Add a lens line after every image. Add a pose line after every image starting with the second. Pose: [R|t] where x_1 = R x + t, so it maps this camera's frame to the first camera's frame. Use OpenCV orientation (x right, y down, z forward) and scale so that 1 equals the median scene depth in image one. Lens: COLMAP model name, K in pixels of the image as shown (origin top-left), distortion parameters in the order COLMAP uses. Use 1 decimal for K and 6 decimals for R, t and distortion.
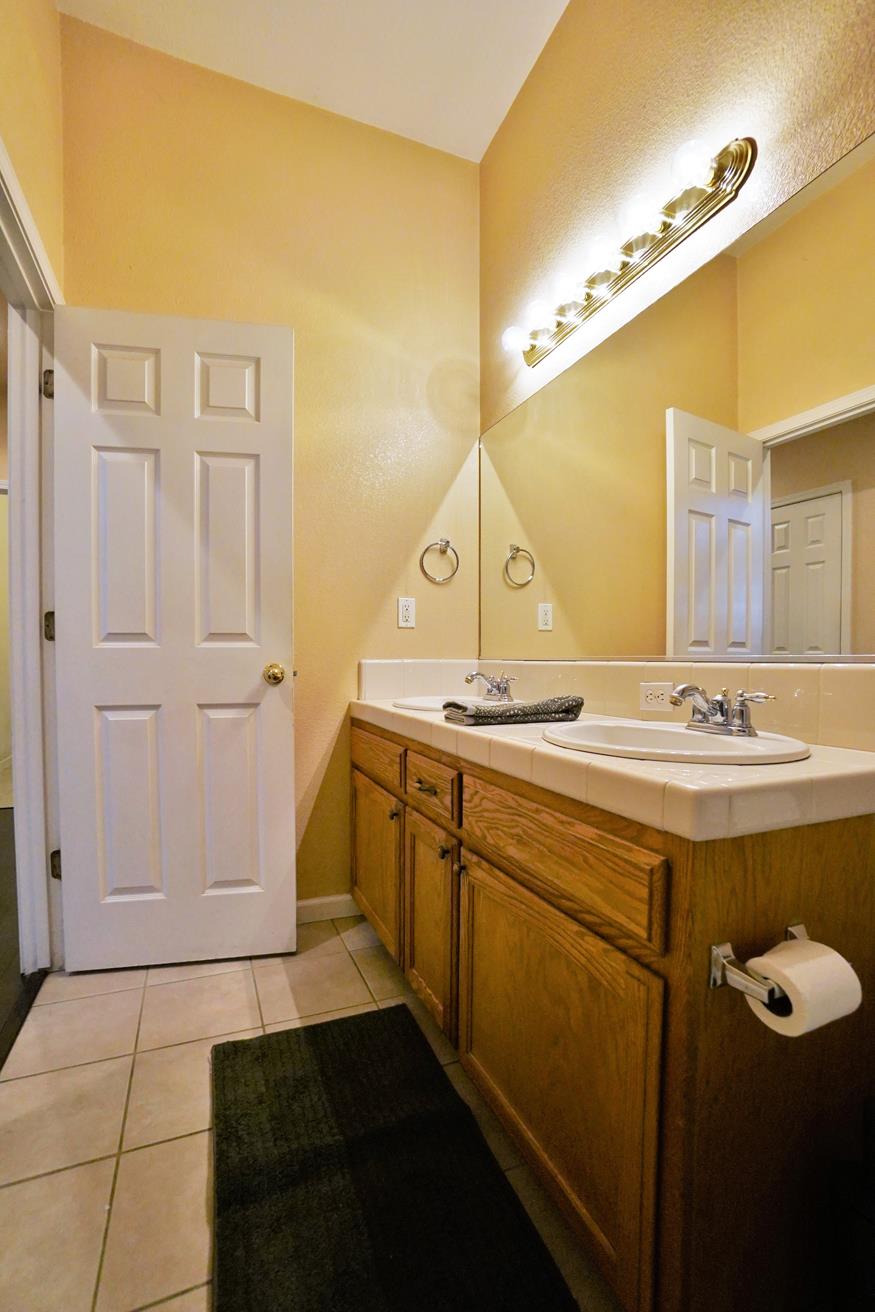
lens RADIAL K [[581.3, 0, 437.5], [0, 581.3, 656.0], [0, 0, 1]] dist [-0.063596, 0.022139]
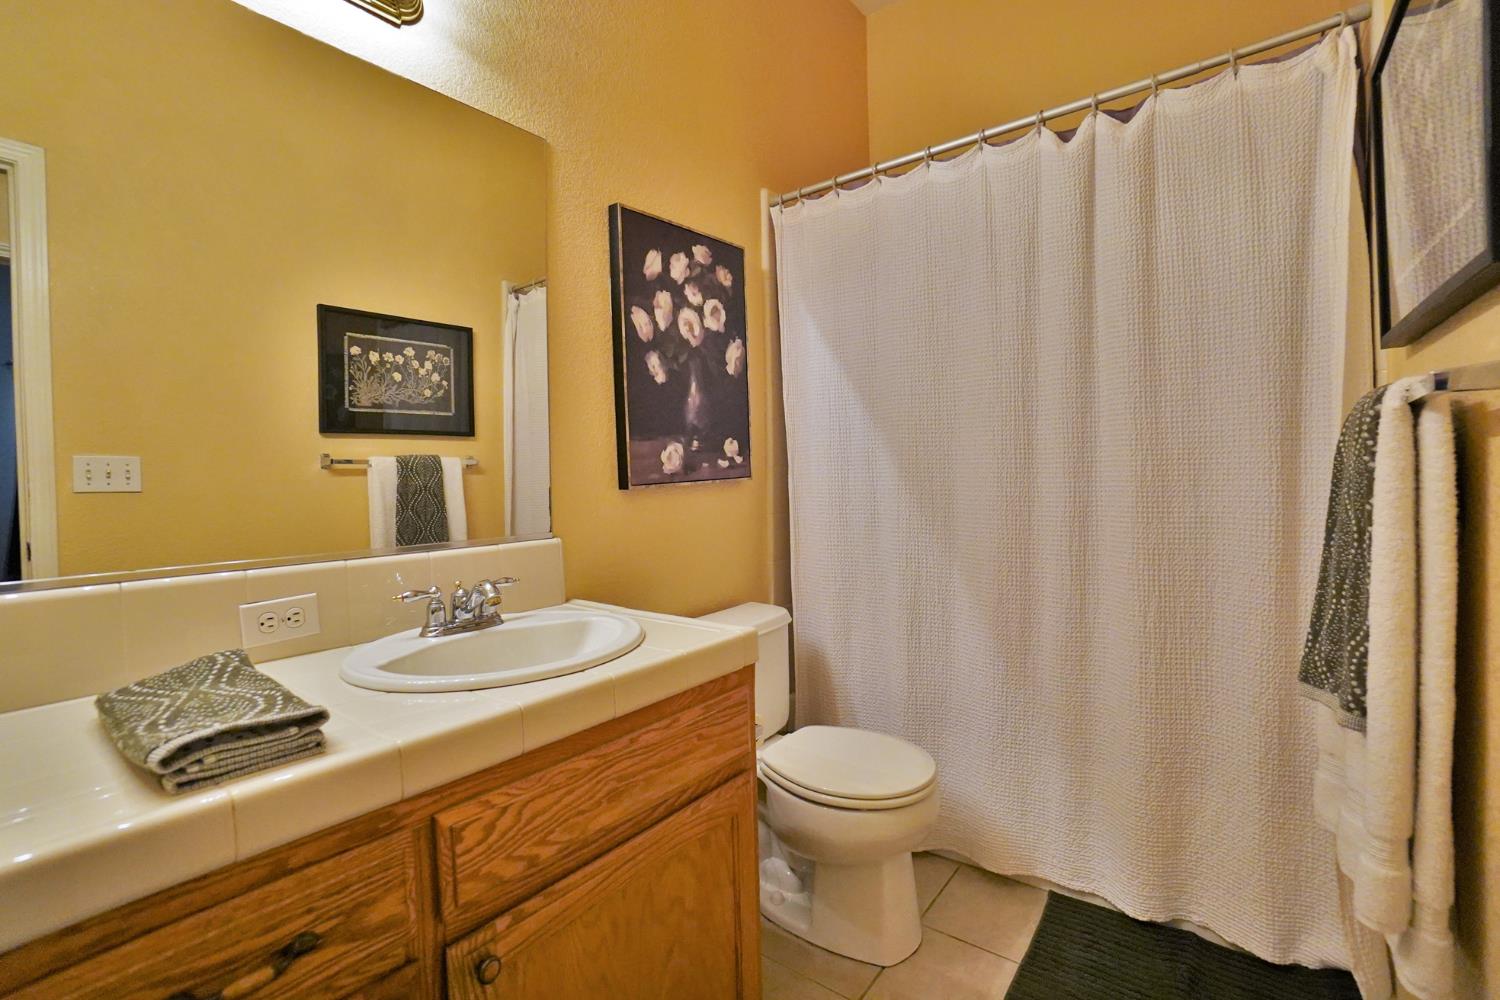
lens RADIAL K [[664.6, 0, 738.2], [0, 664.6, 491.9], [0, 0, 1]] dist [-0.063596, 0.022139]
pose [[-0.490658, -0.009802, 0.871297, -0.753076], [0.013665, 0.999727, 0.018942, -0.120129], [-0.871245, 0.021200, -0.490390, 1.328345]]
